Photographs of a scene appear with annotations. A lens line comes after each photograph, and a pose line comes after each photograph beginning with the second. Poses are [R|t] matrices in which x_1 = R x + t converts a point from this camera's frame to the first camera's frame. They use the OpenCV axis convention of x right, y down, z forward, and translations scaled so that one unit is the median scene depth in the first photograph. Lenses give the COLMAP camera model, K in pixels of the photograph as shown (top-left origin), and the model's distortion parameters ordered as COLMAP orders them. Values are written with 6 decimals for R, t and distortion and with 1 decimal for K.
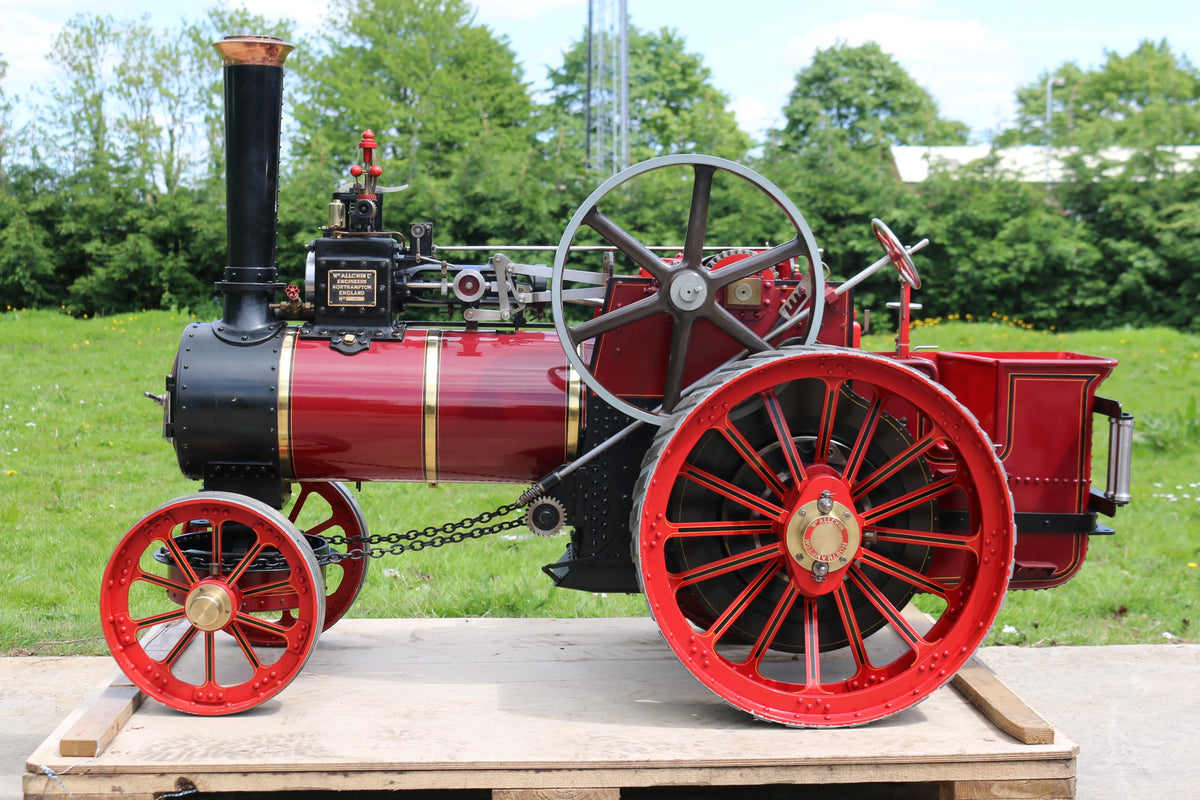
lens RADIAL K [[2211.3, 0, 600.0], [0, 2211.3, 400.0], [0, 0, 1]] dist [-0.036201, -0.030881]
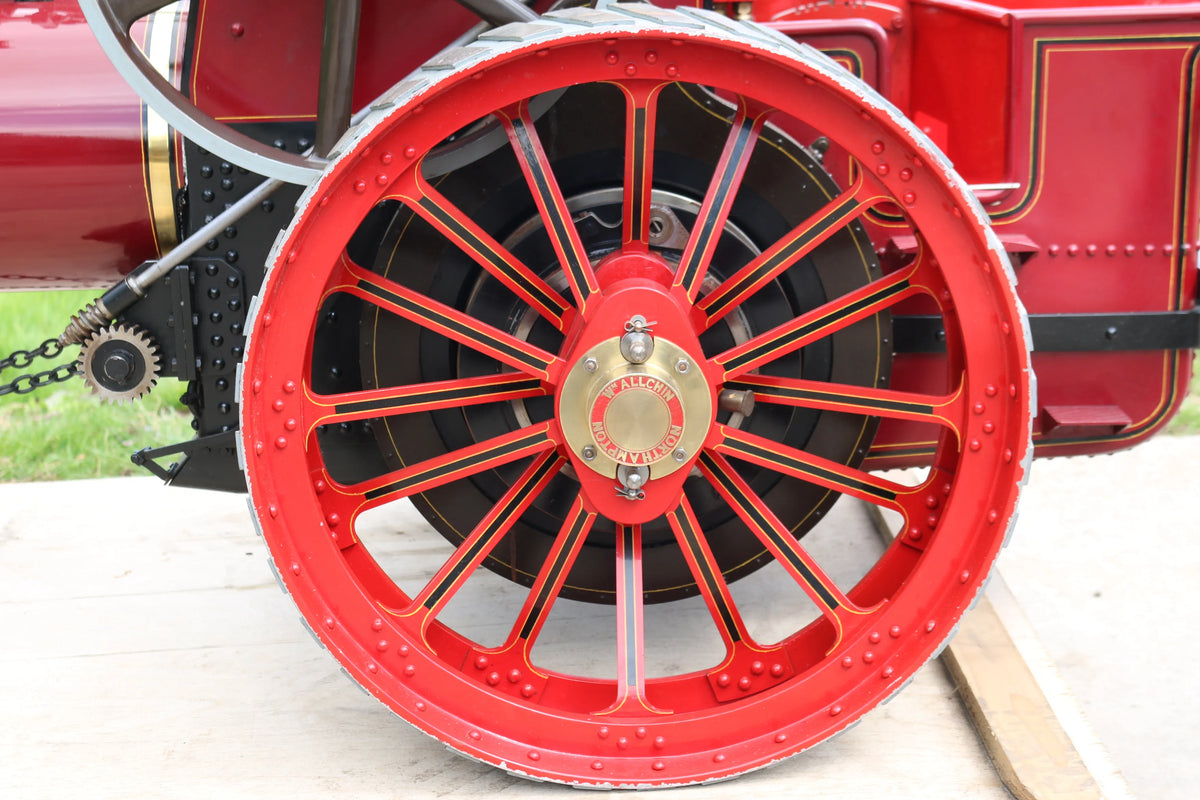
lens RADIAL K [[2293.8, 0, 596.8], [0, 2293.8, 456.2], [0, 0, 1]] dist [-0.008355, -0.051140]
pose [[0.998084, -0.032530, -0.052639, 0.112451], [0.042606, 0.978182, 0.203336, -0.029576], [0.044876, -0.205189, 0.977693, 0.478202]]
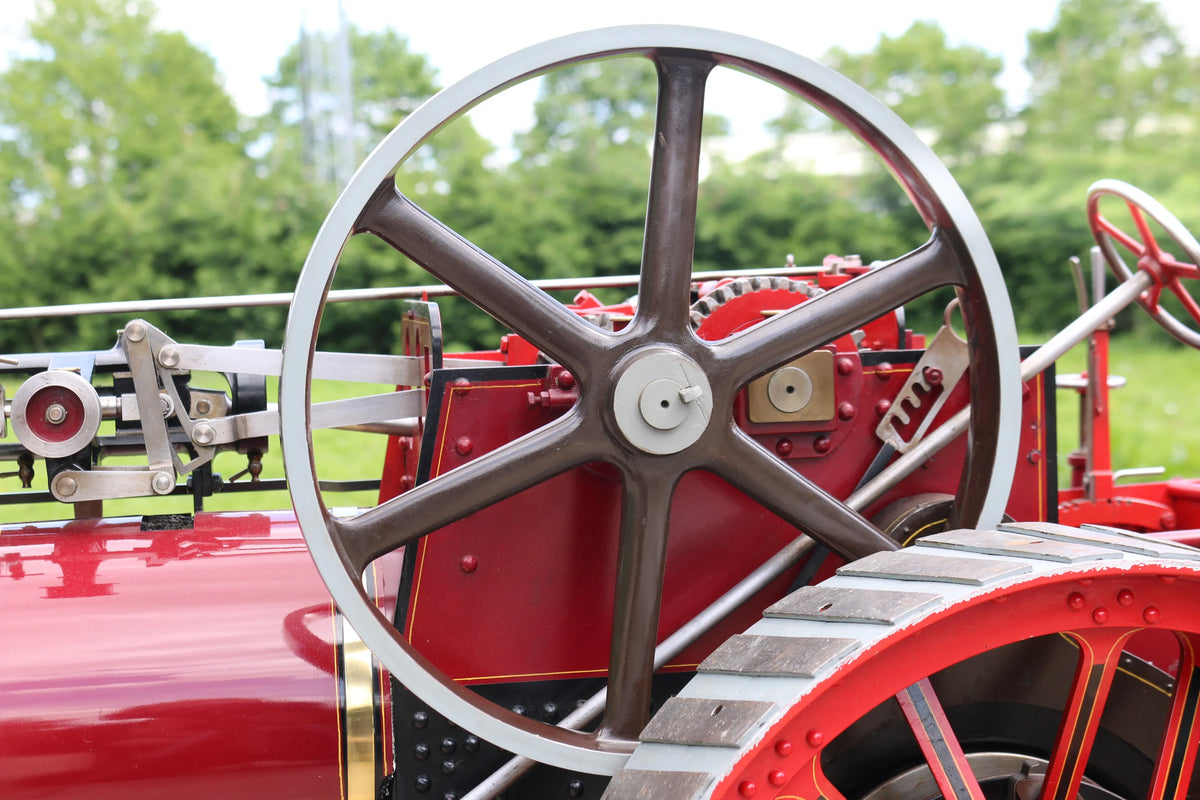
lens RADIAL K [[2211.3, 0, 600.0], [0, 2211.3, 400.0], [0, 0, 1]] dist [-0.036201, -0.030881]
pose [[0.990955, -0.058508, 0.120765, -0.013388], [0.059452, 0.998222, -0.004231, -0.046845], [-0.120302, 0.011373, 0.992672, 0.621645]]
